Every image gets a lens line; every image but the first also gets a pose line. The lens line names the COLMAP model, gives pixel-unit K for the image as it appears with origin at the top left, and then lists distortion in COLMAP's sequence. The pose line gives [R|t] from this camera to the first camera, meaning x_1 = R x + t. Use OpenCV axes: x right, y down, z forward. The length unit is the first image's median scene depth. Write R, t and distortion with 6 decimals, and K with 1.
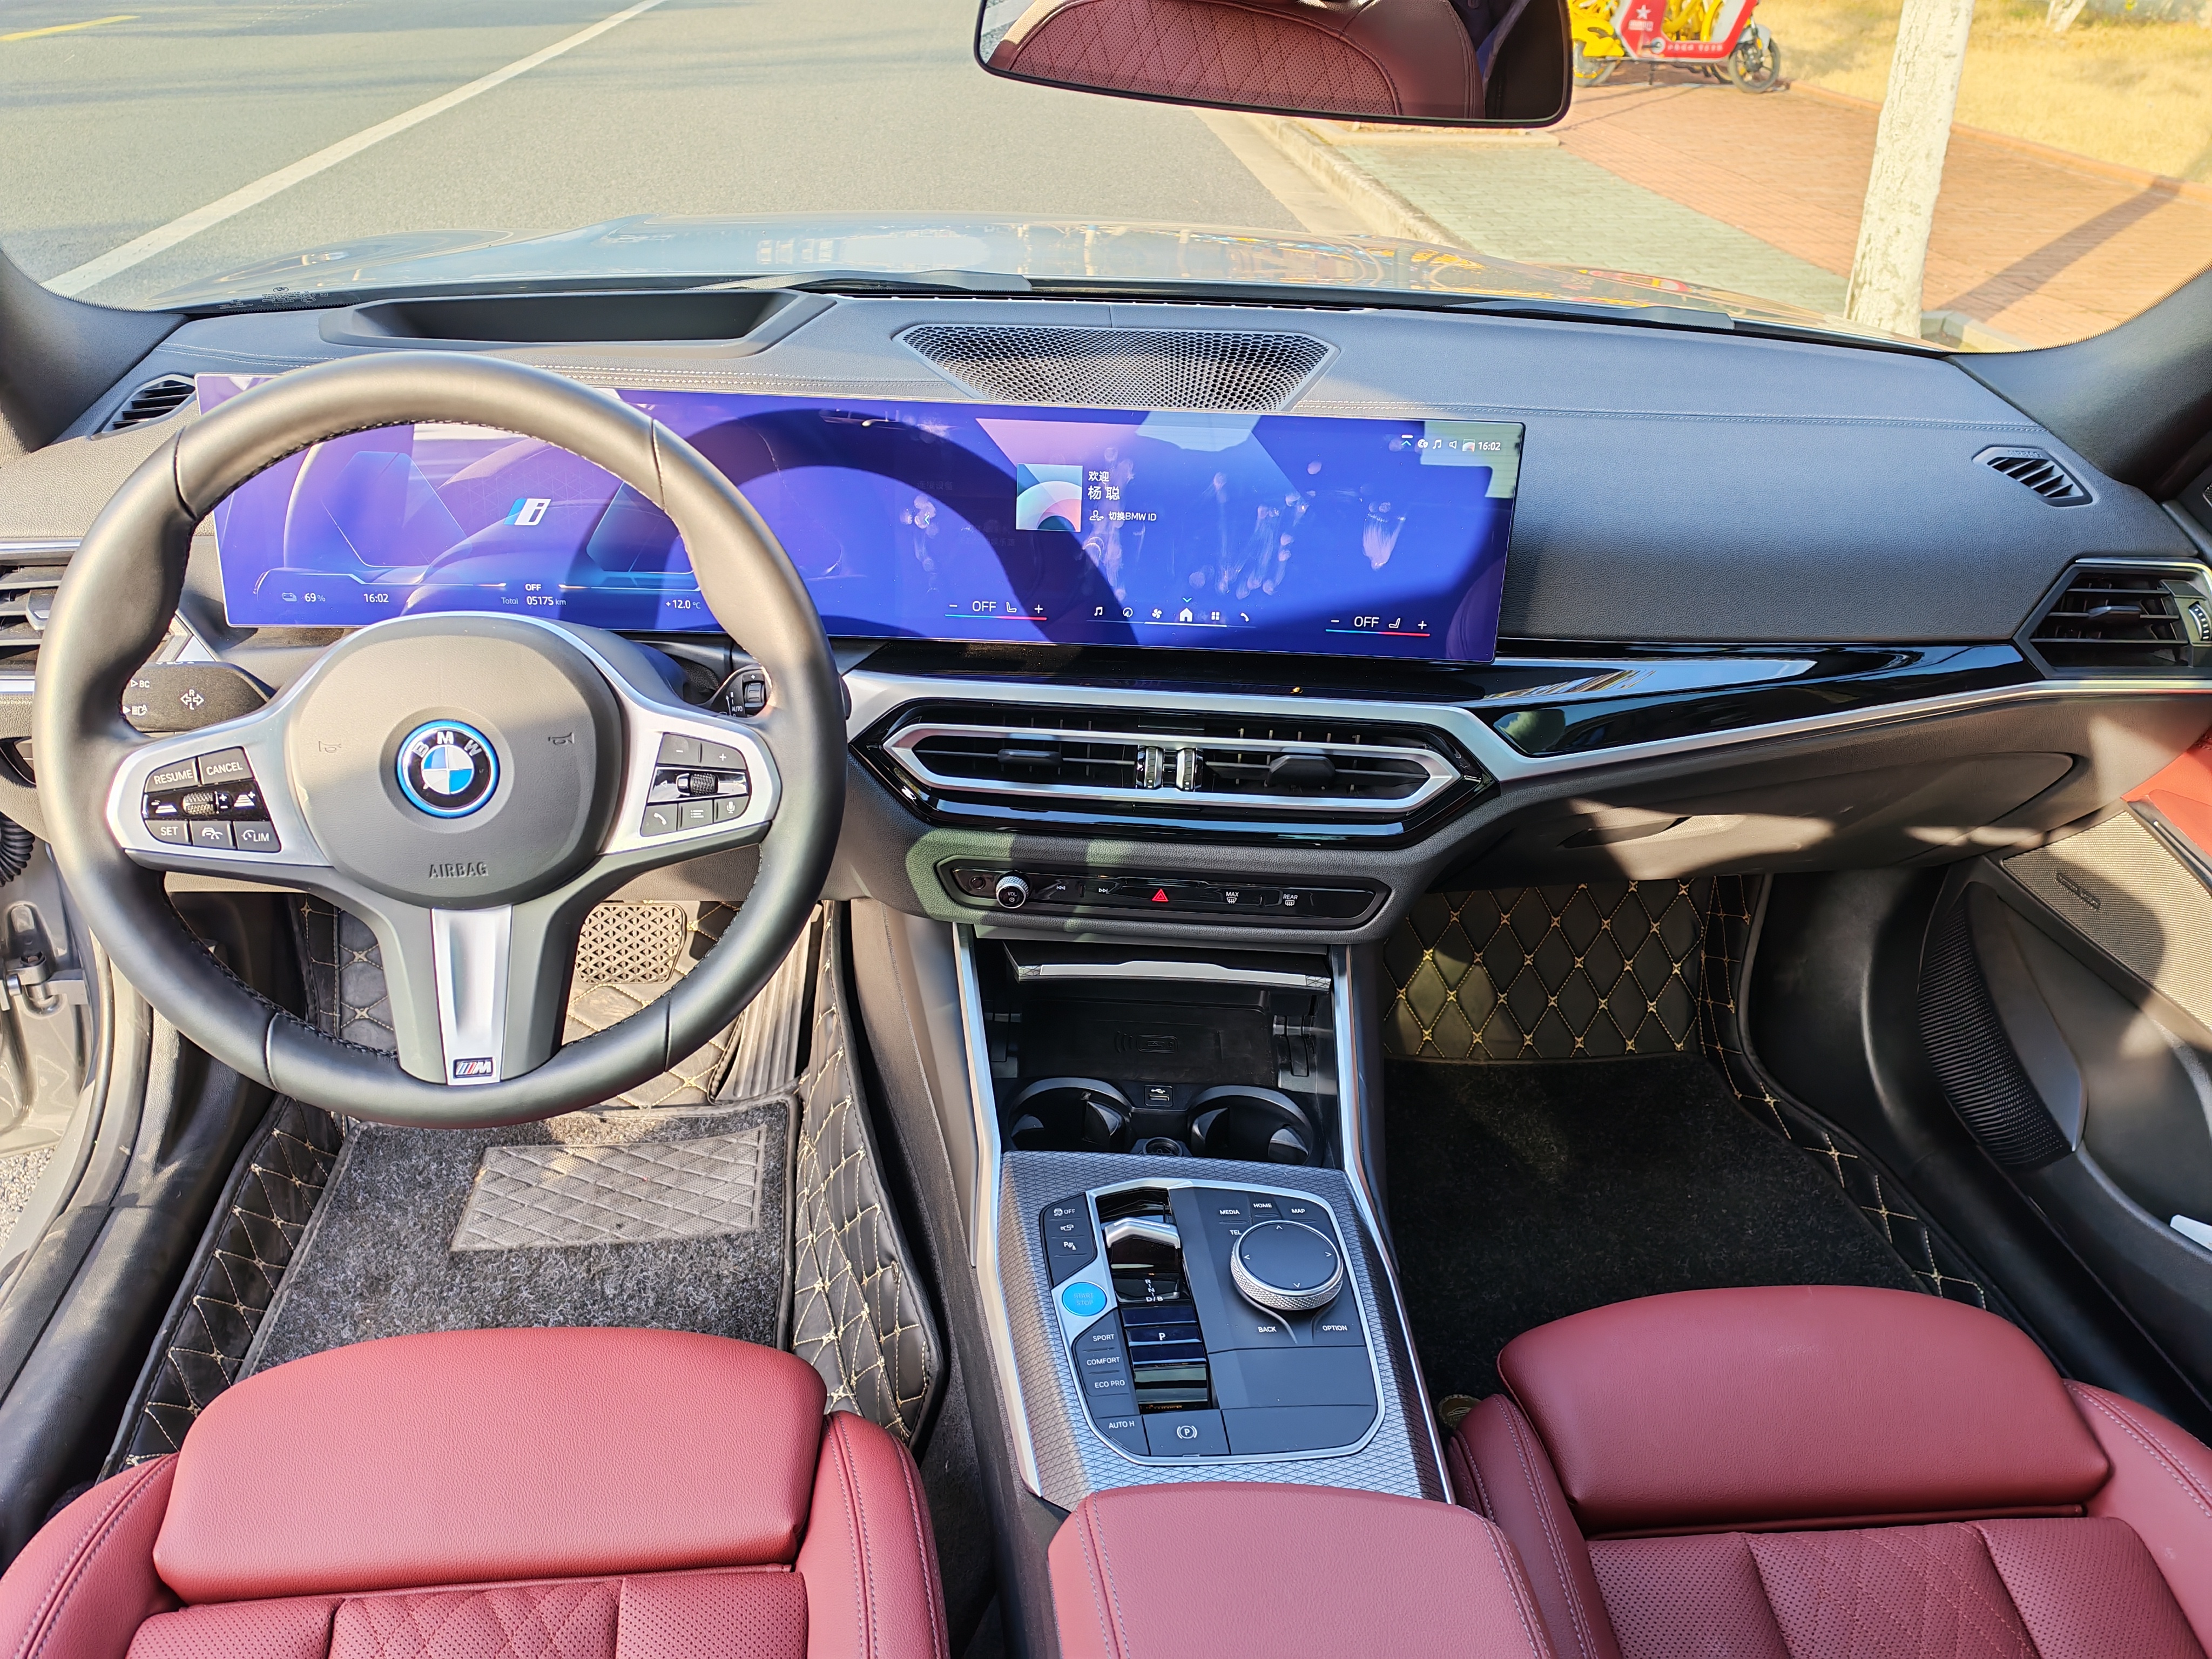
lens RADIAL K [[1767.5, 0, 1021.3], [0, 1767.5, 798.8], [0, 0, 1]] dist [0.125231, -0.136629]
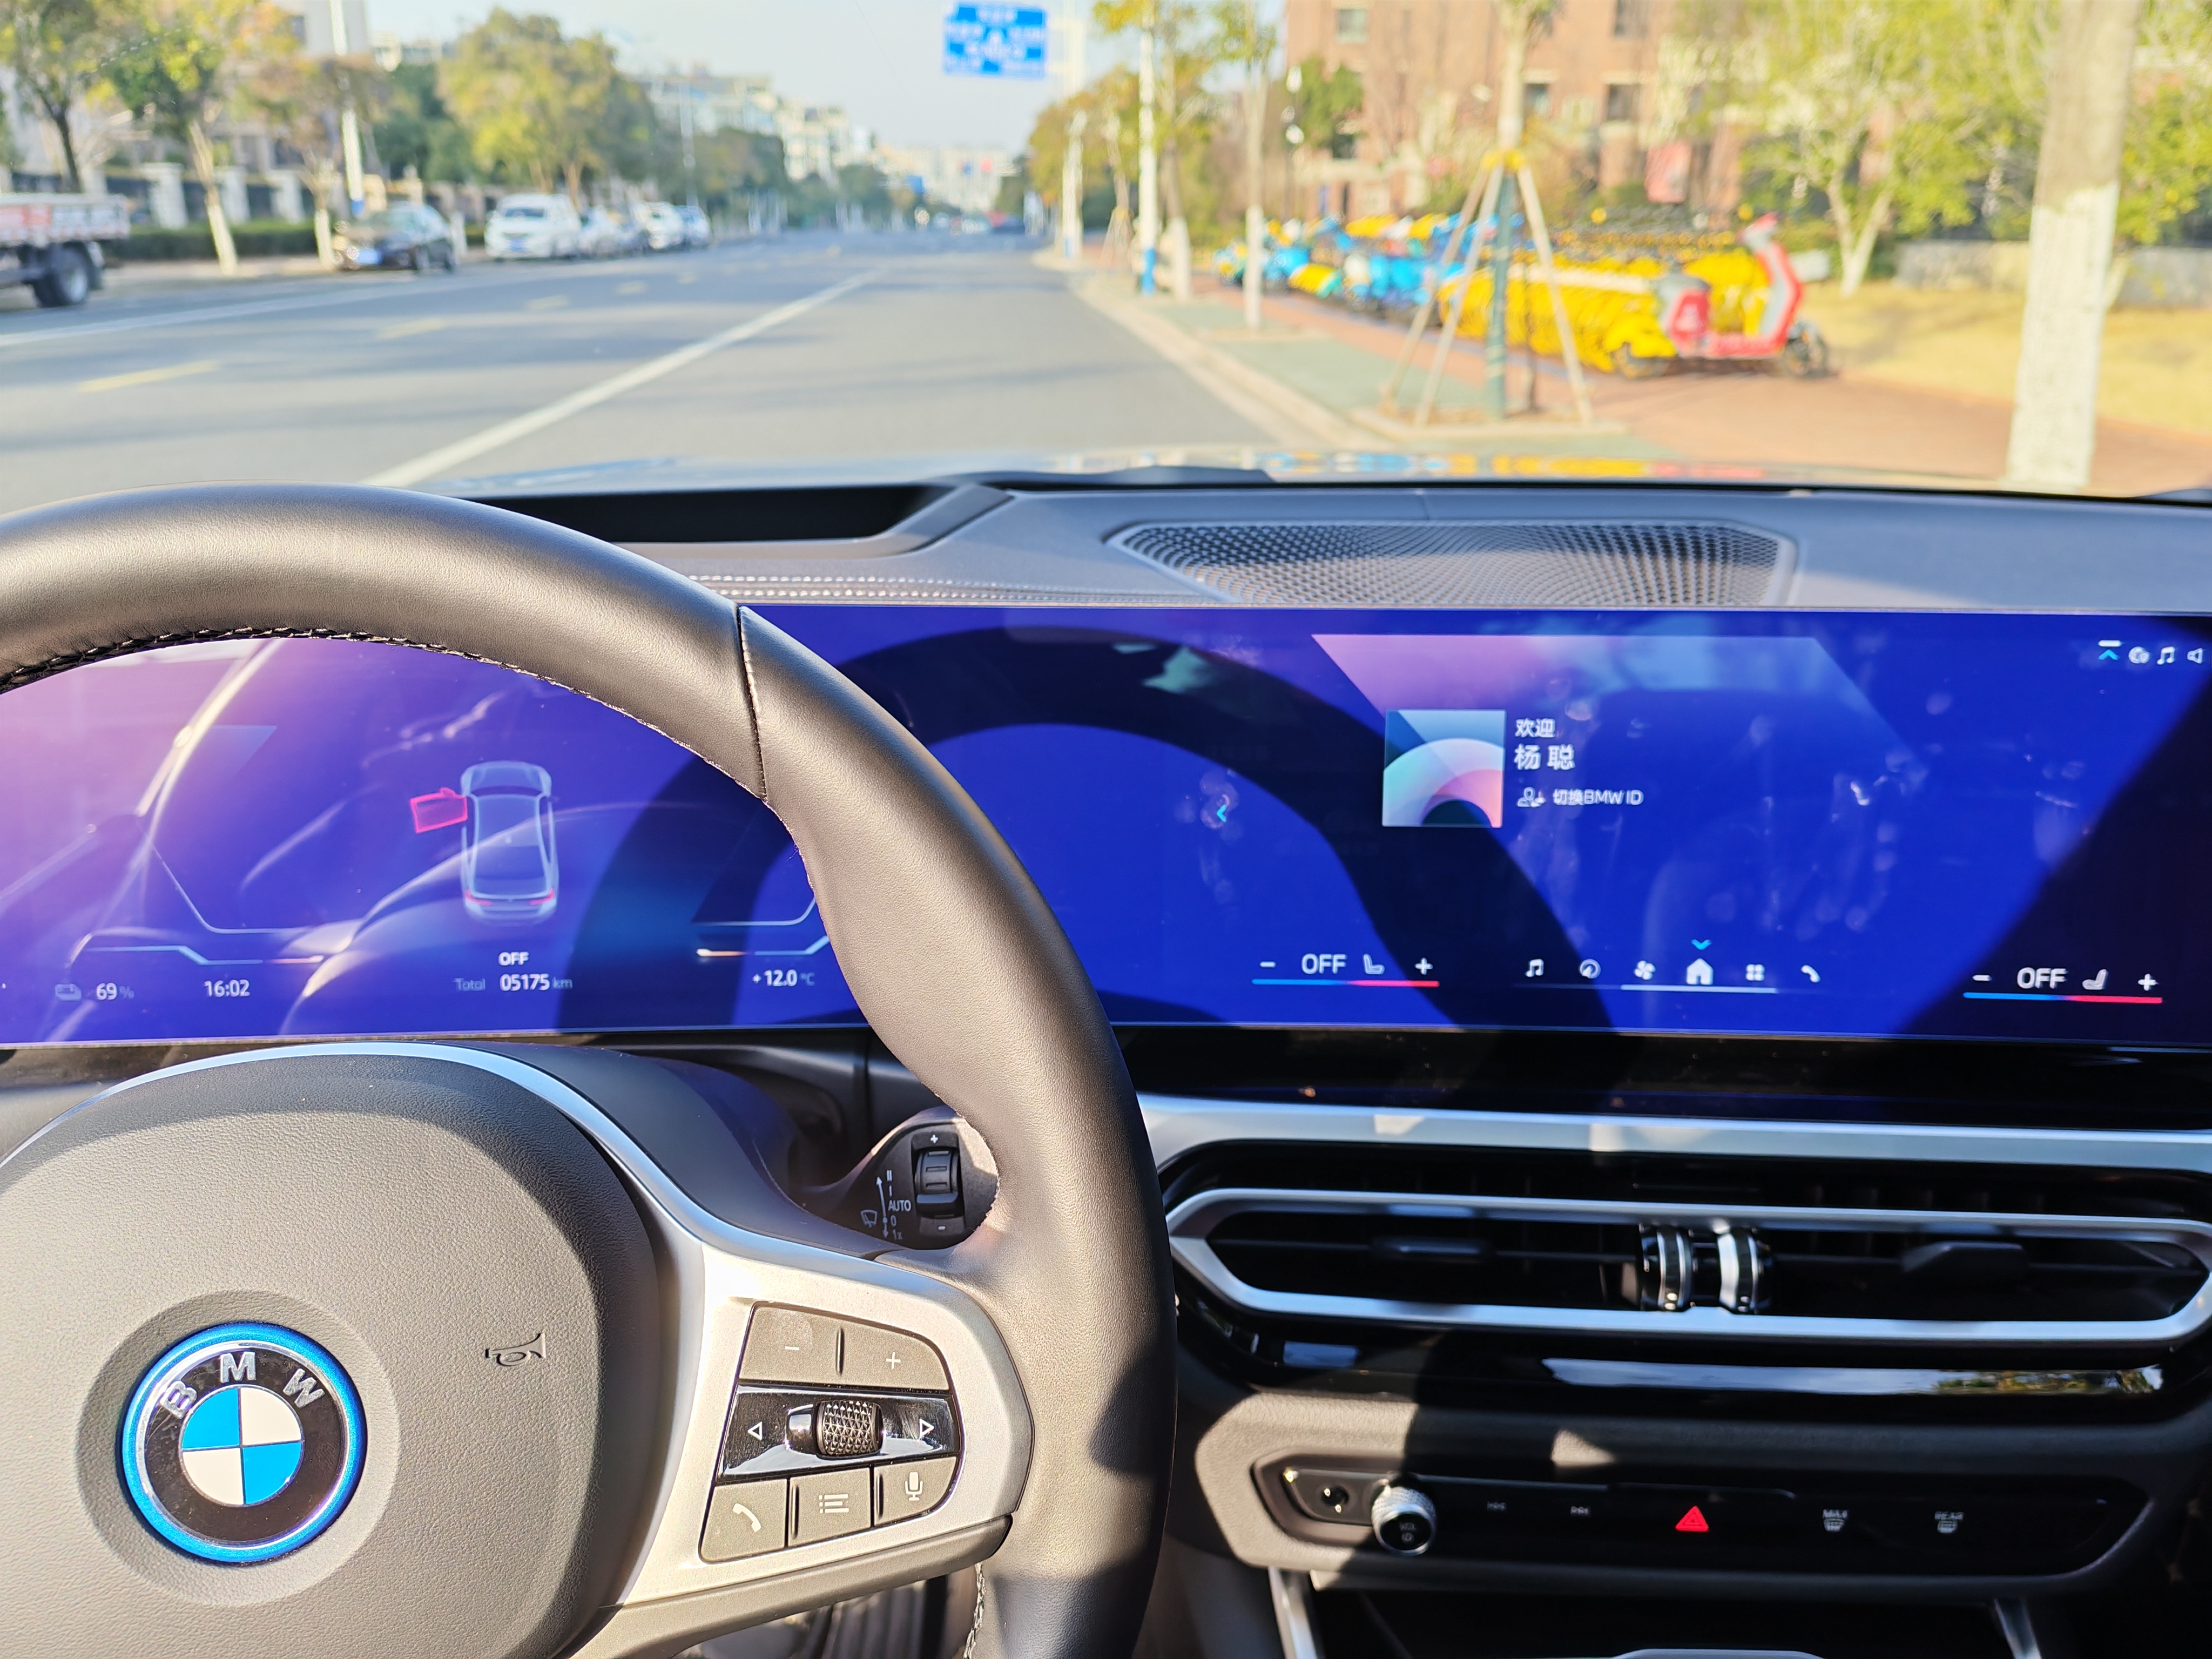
lens RADIAL K [[1723.1, 0, 1078.9], [0, 1723.1, 785.5], [0, 0, 1]] dist [0.095689, -0.116178]
pose [[0.999569, -0.028303, 0.007767, -0.102298], [0.029215, 0.984787, -0.171293, -0.074696], [-0.002801, 0.171446, 0.985189, 0.465480]]
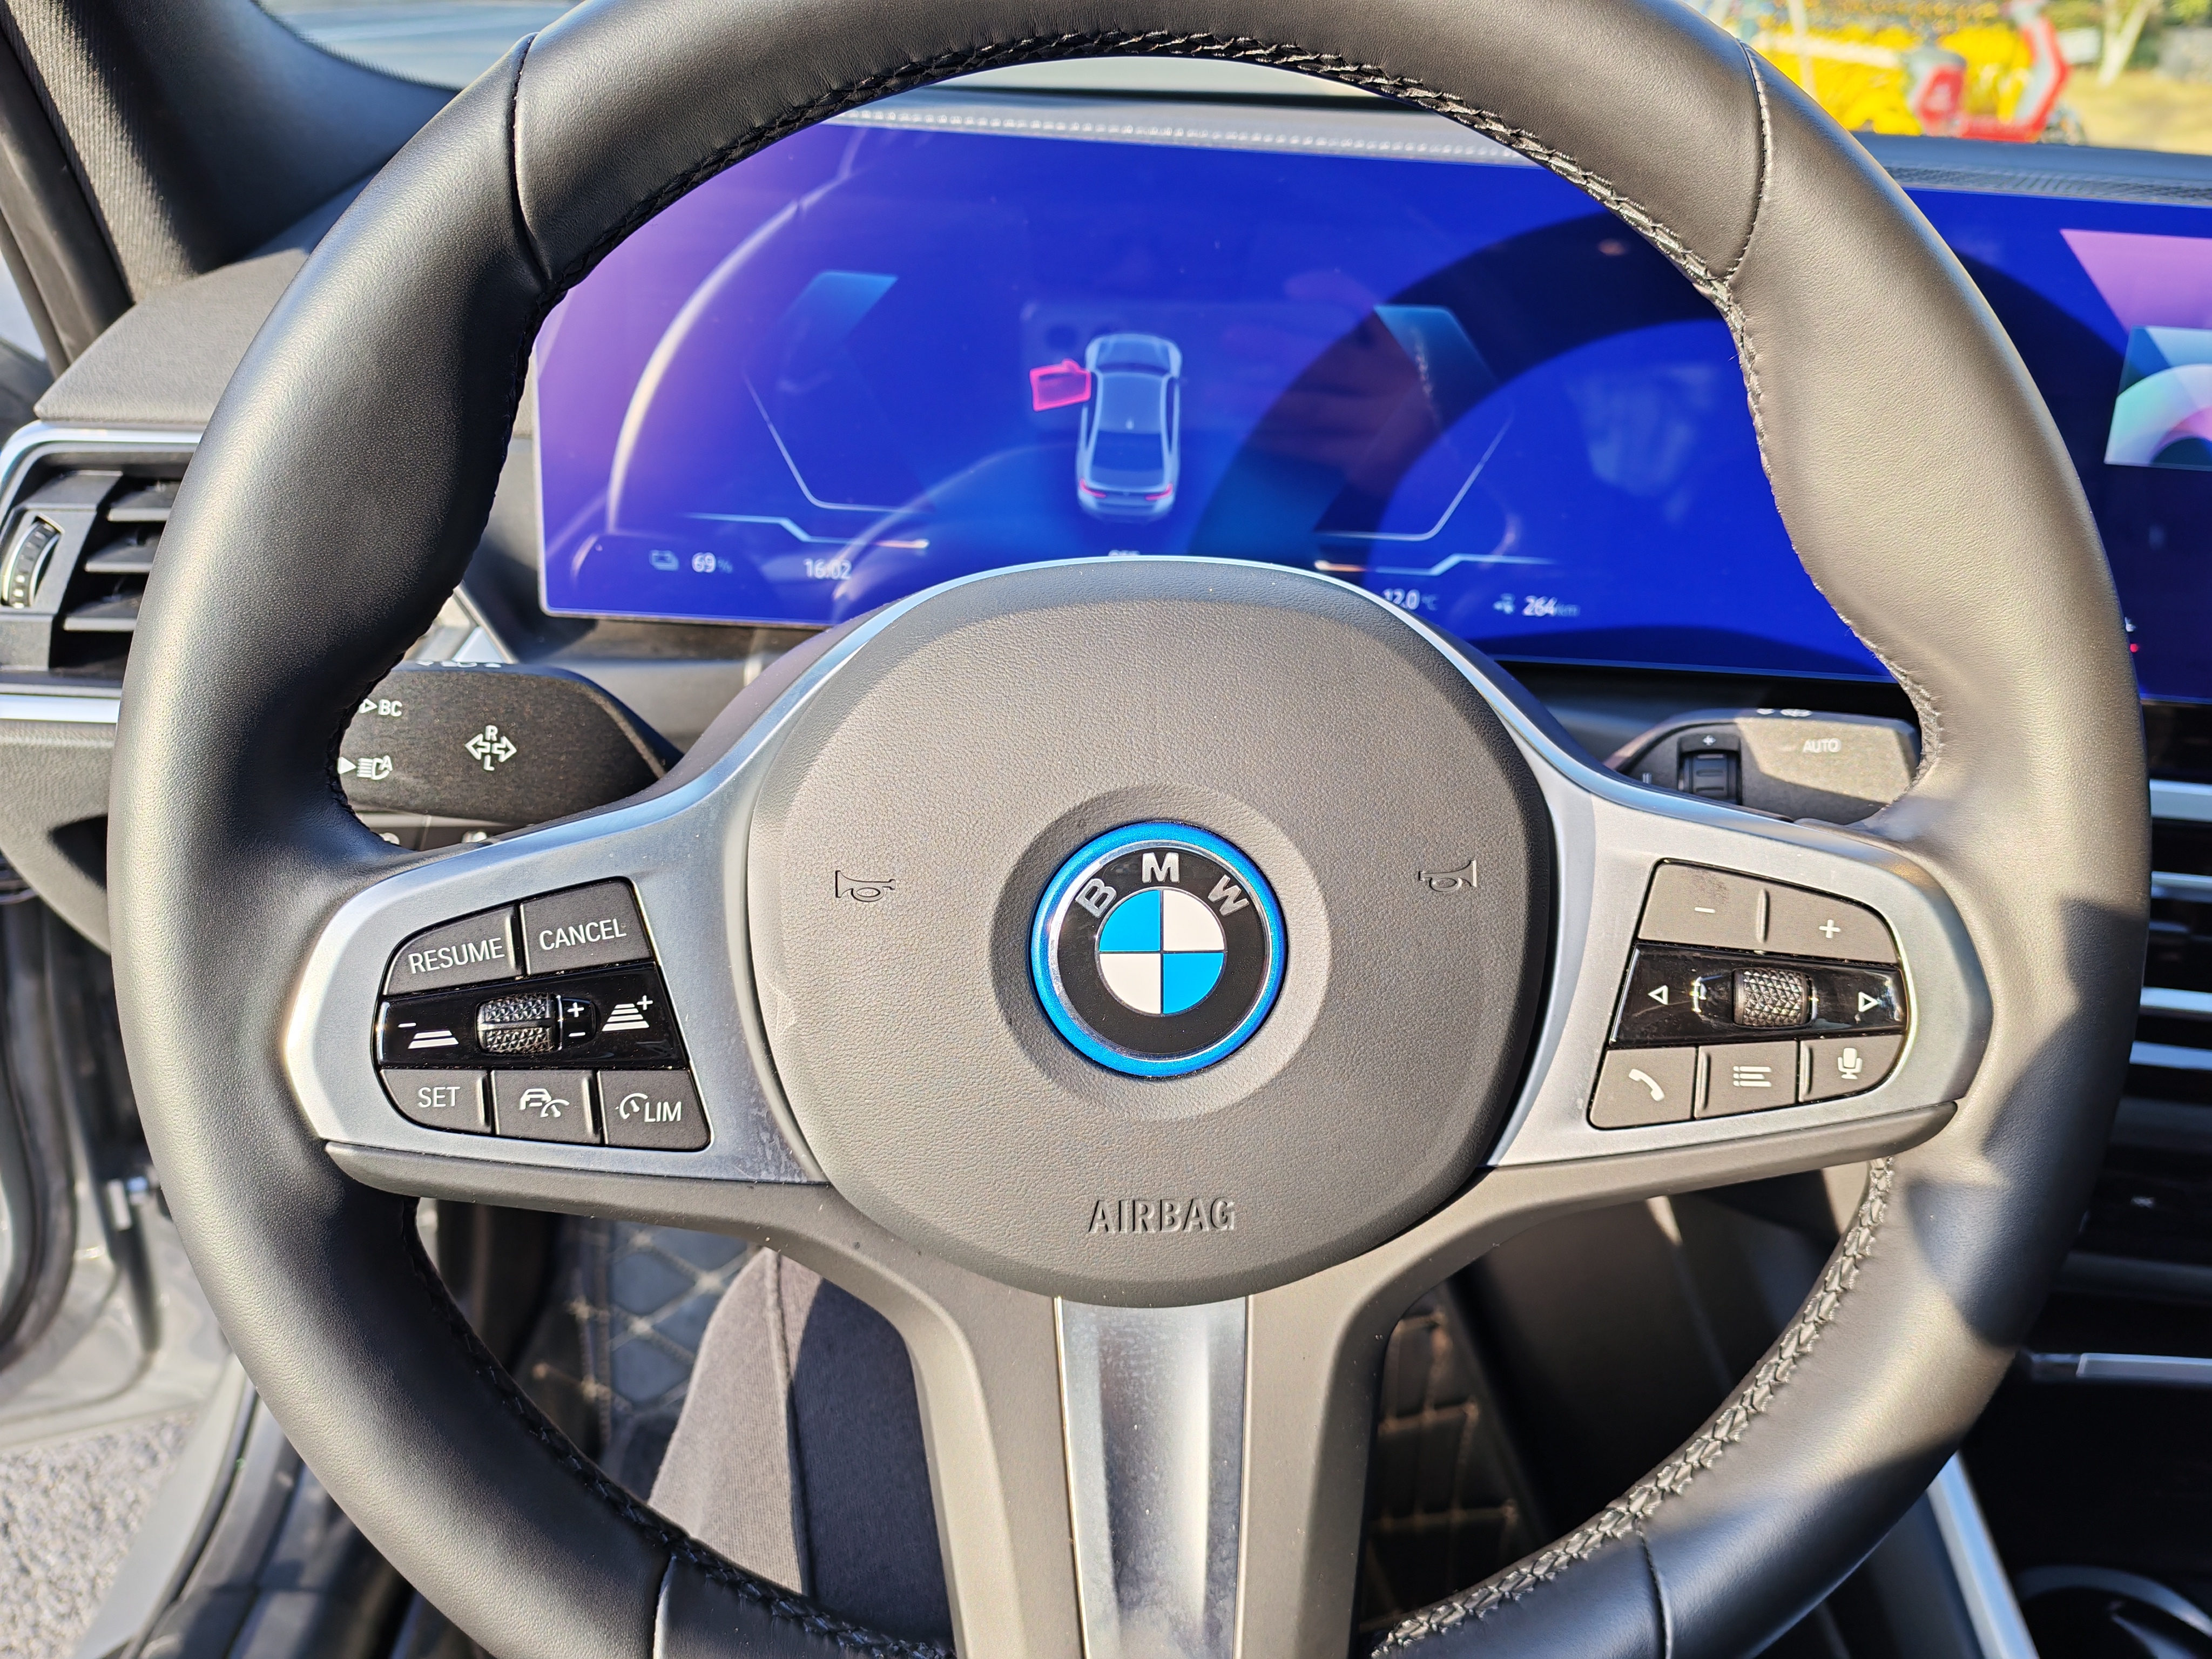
lens RADIAL K [[1754.4, 0, 1123.7], [0, 1754.4, 803.4], [0, 0, 1]] dist [0.066995, -0.083317]
pose [[0.999006, 0.032868, -0.030119, -0.257209], [-0.034306, 0.998232, -0.048529, -0.024775], [0.028471, 0.049514, 0.998368, 0.507955]]
